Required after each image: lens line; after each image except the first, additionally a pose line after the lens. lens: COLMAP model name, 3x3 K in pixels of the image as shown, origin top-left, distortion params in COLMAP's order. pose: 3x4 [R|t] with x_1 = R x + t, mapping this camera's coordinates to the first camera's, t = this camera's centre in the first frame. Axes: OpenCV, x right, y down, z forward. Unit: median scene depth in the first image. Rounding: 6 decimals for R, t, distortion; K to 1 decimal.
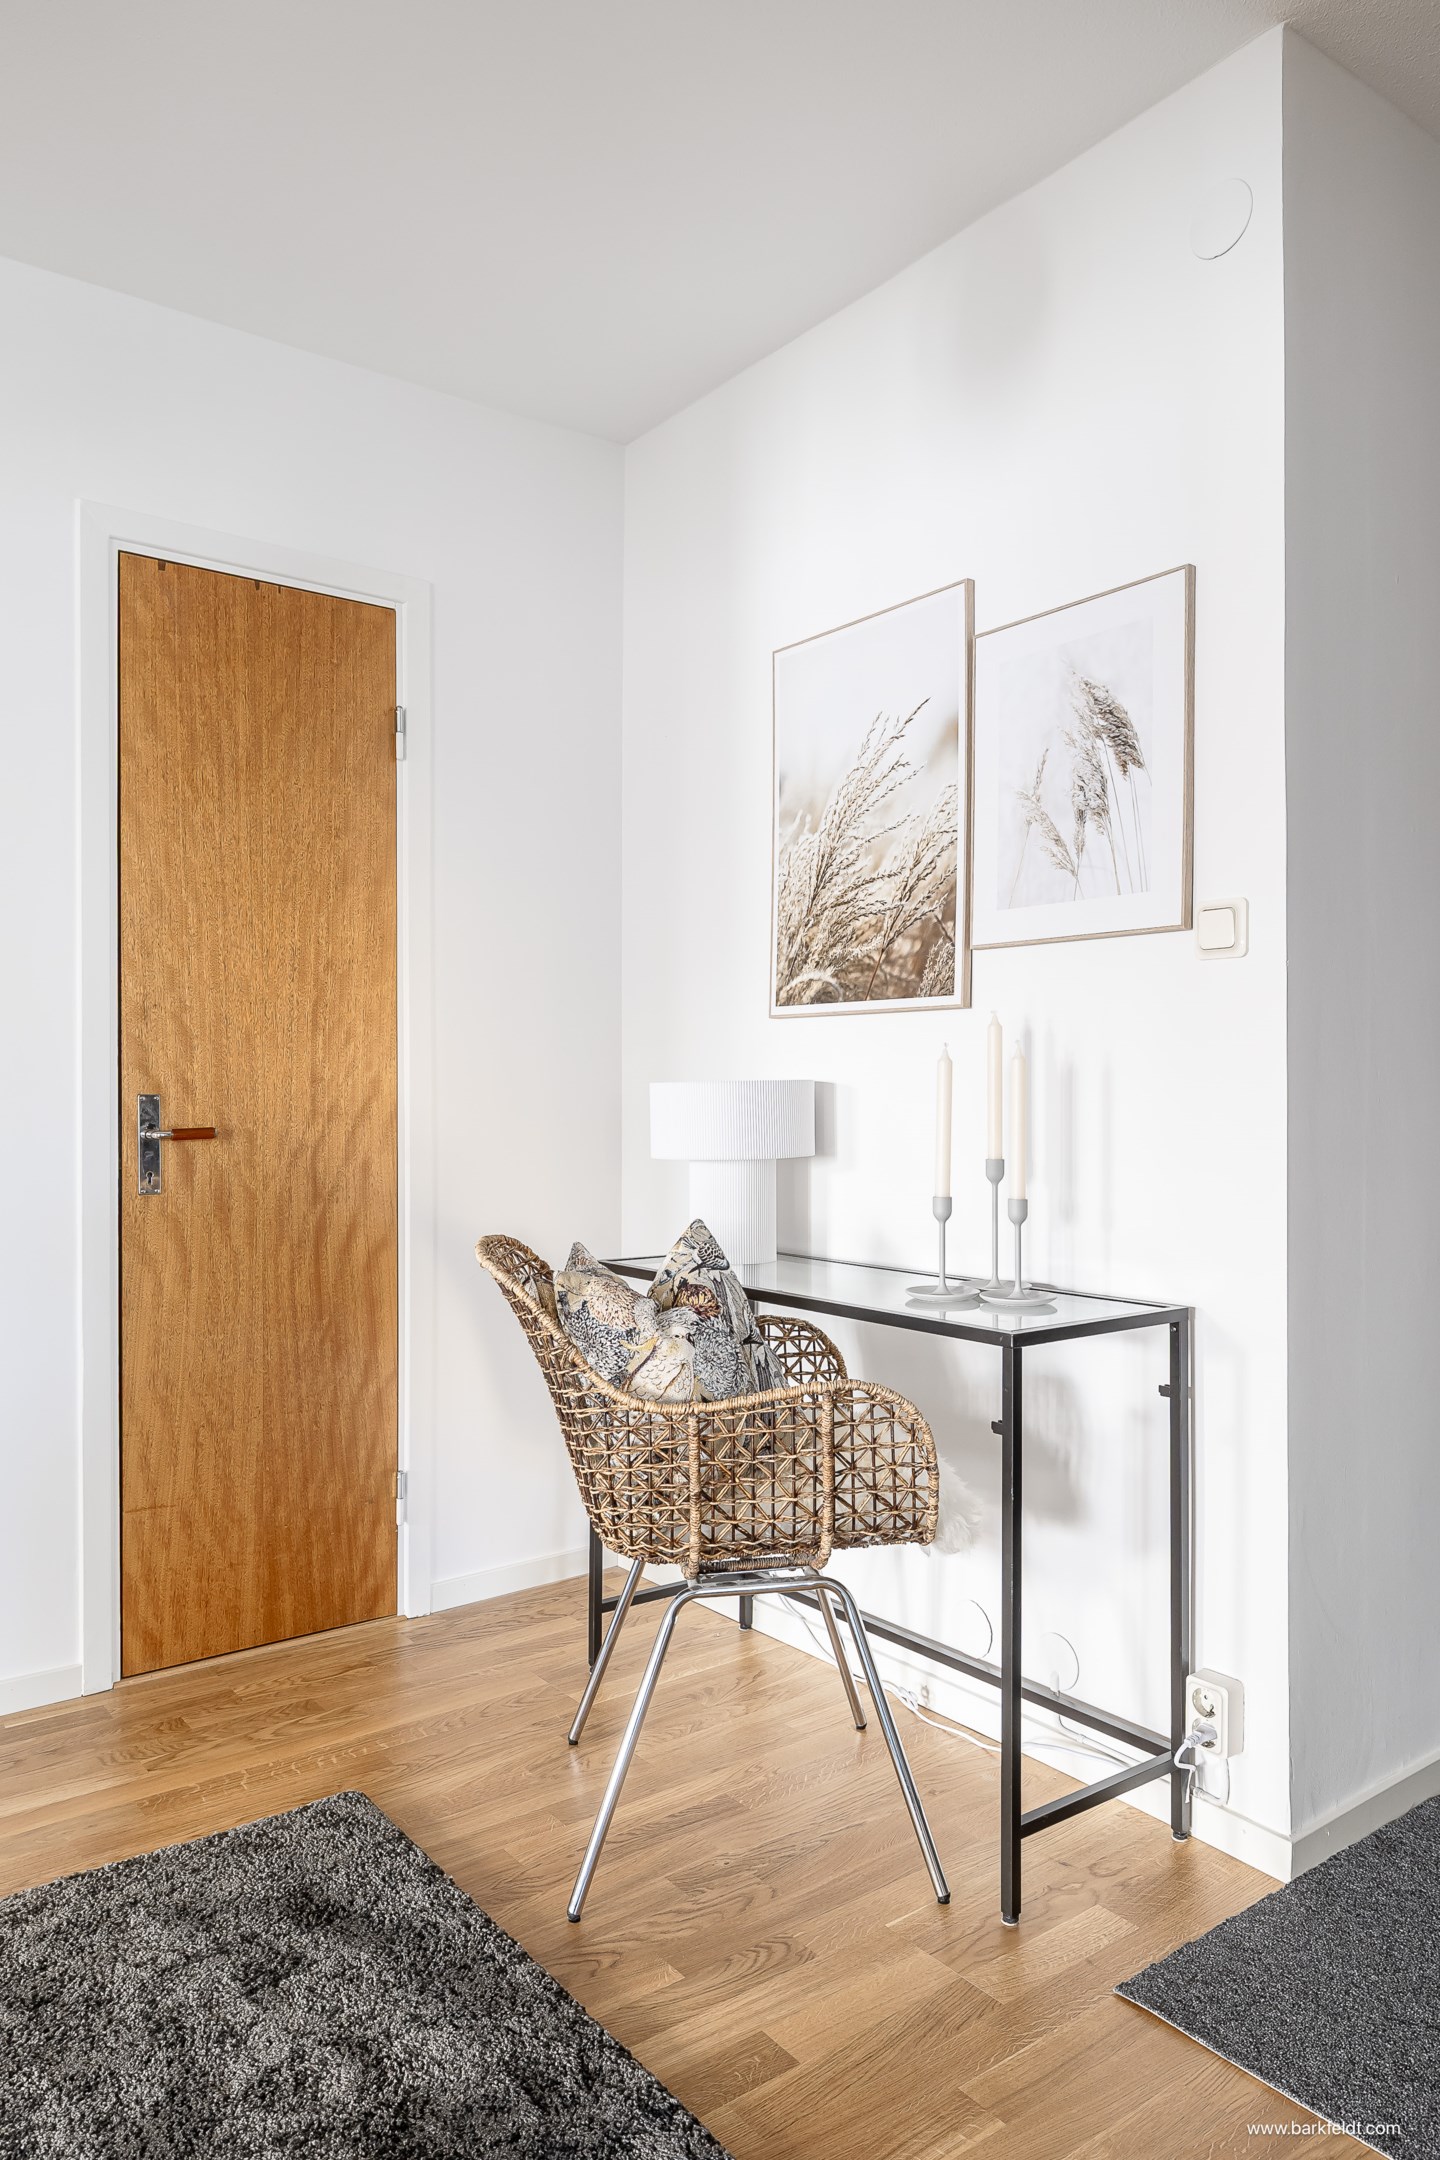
lens RADIAL K [[1438.1, 0, 710.7], [0, 1438.1, 1093.7], [0, 0, 1]] dist [-0.003319, 0.000725]
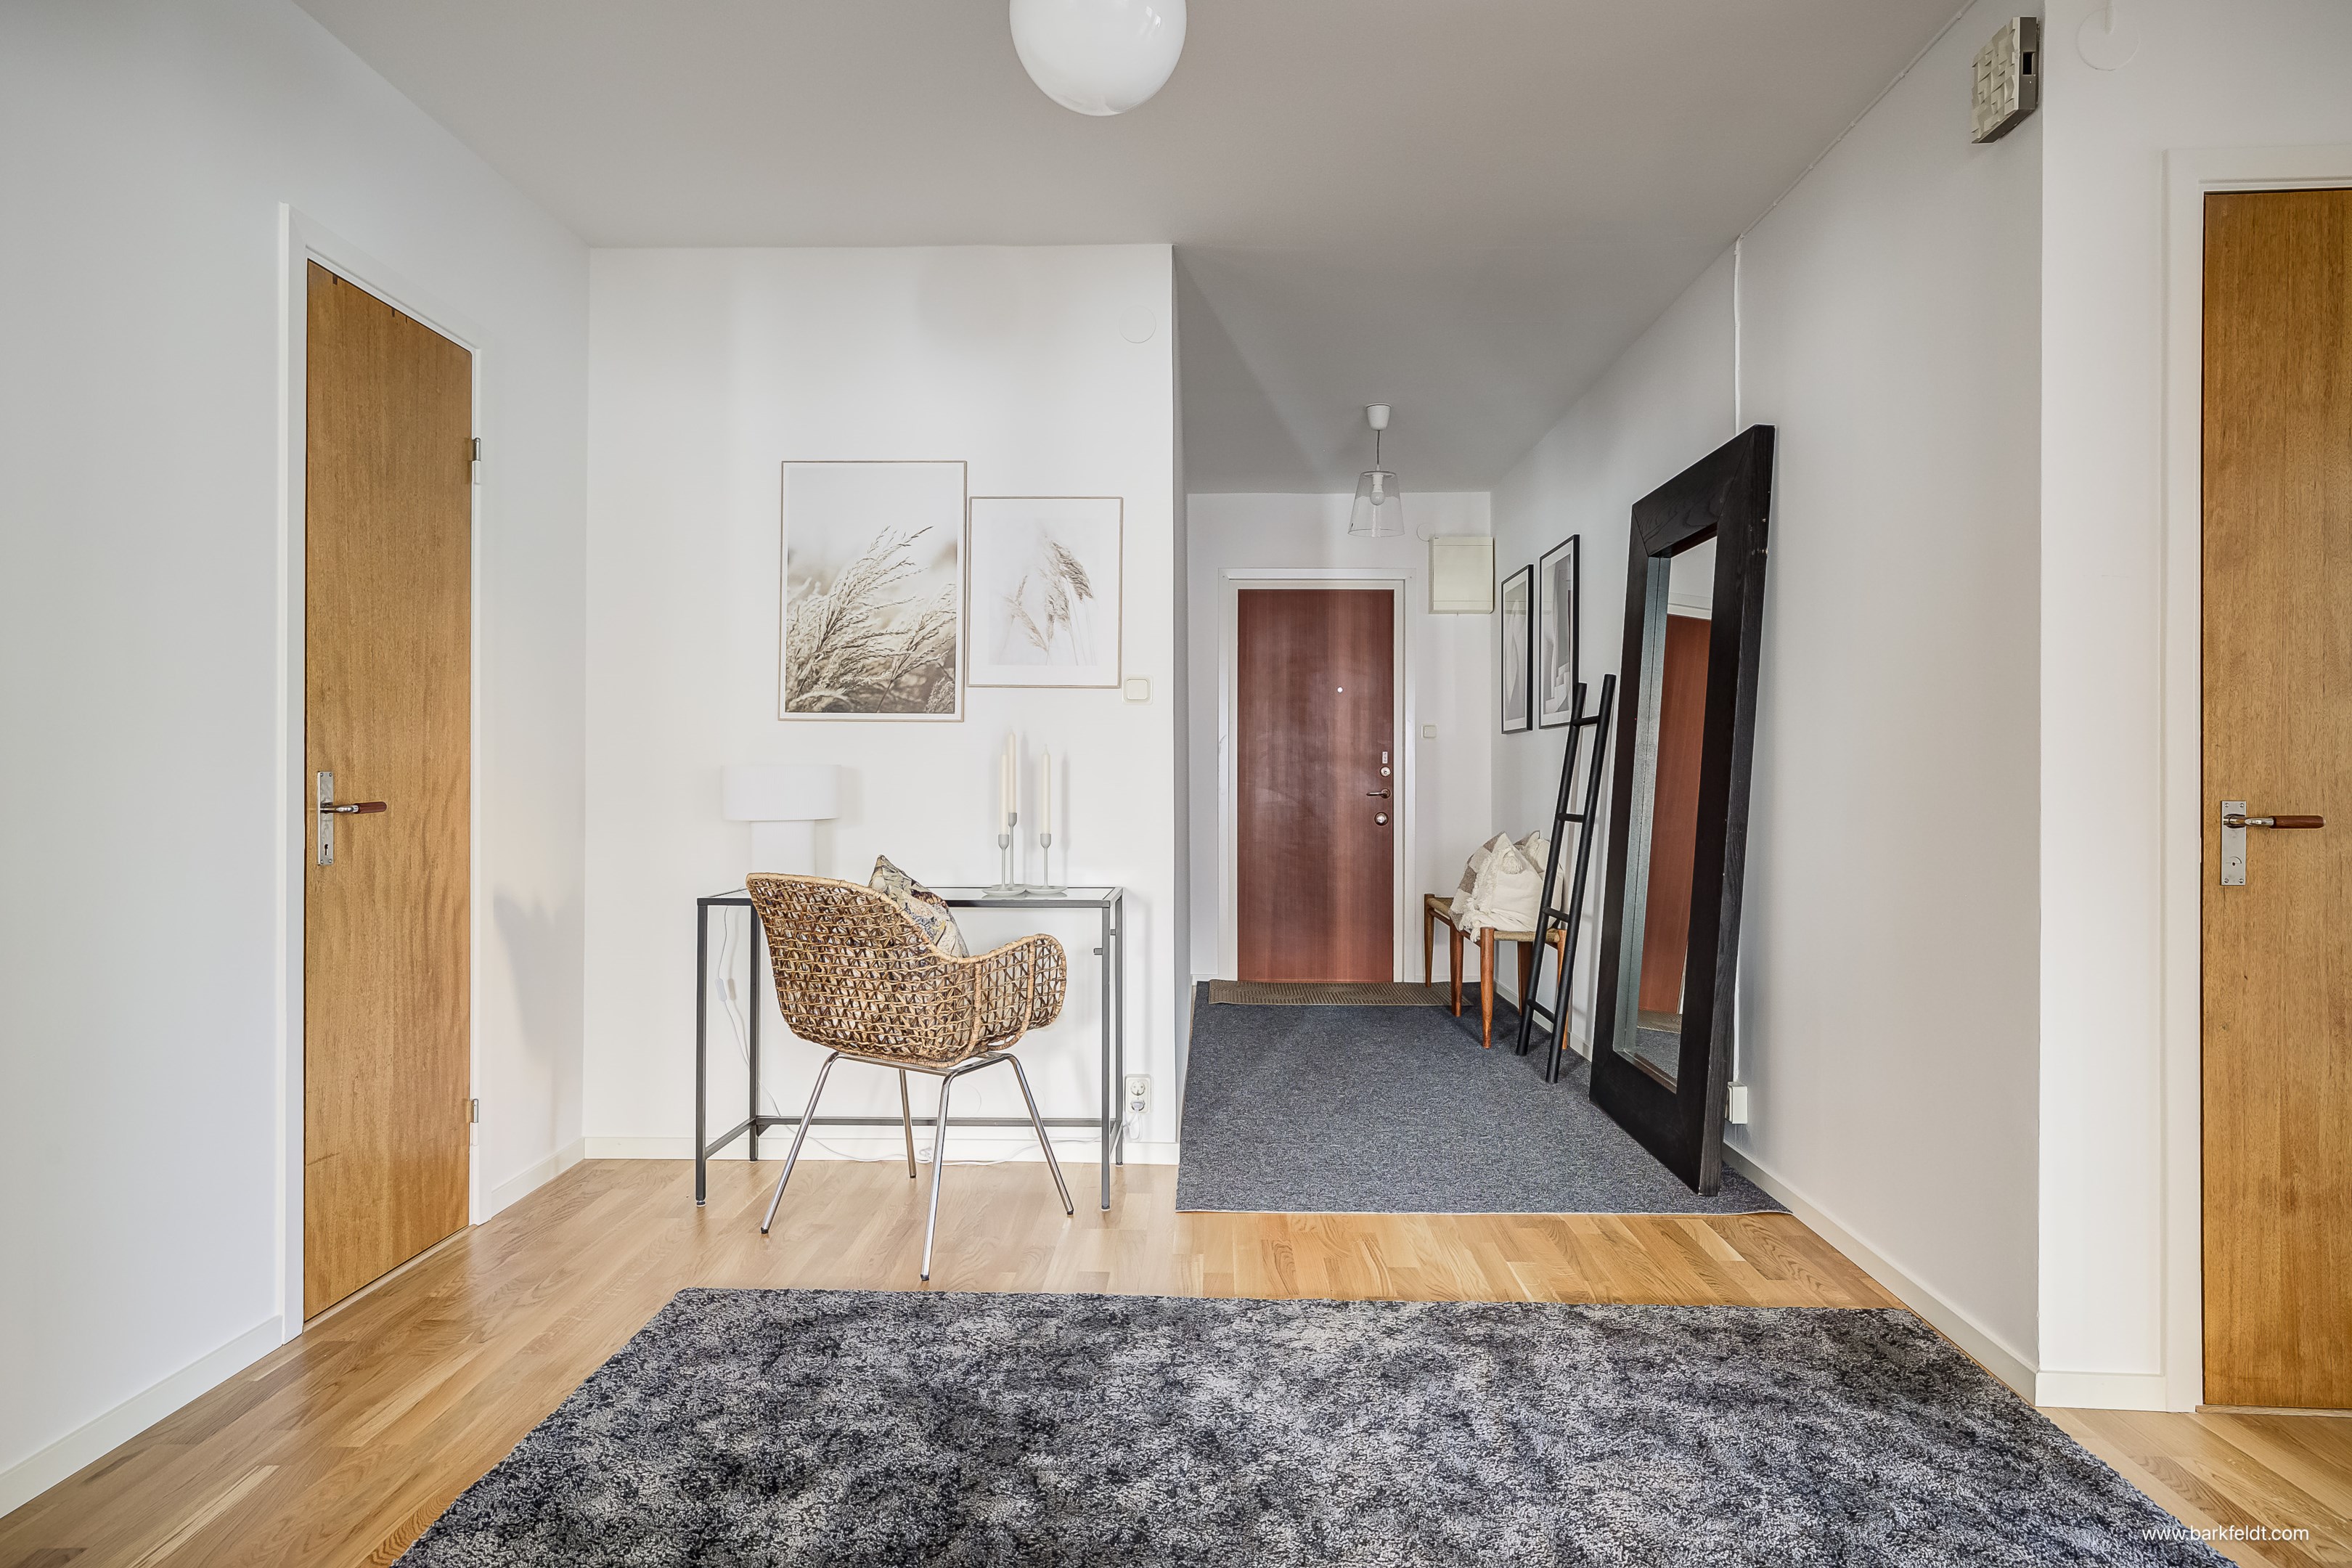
lens RADIAL K [[1280.6, 0, 1180.7], [0, 1280.6, 776.5], [0, 0, 1]] dist [-0.032153, 0.025054]
pose [[0.617264, 0.004209, 0.786745, -0.731818], [-0.001866, 0.999991, -0.003886, 0.006745], [-0.786754, 0.000931, 0.617266, -0.083290]]
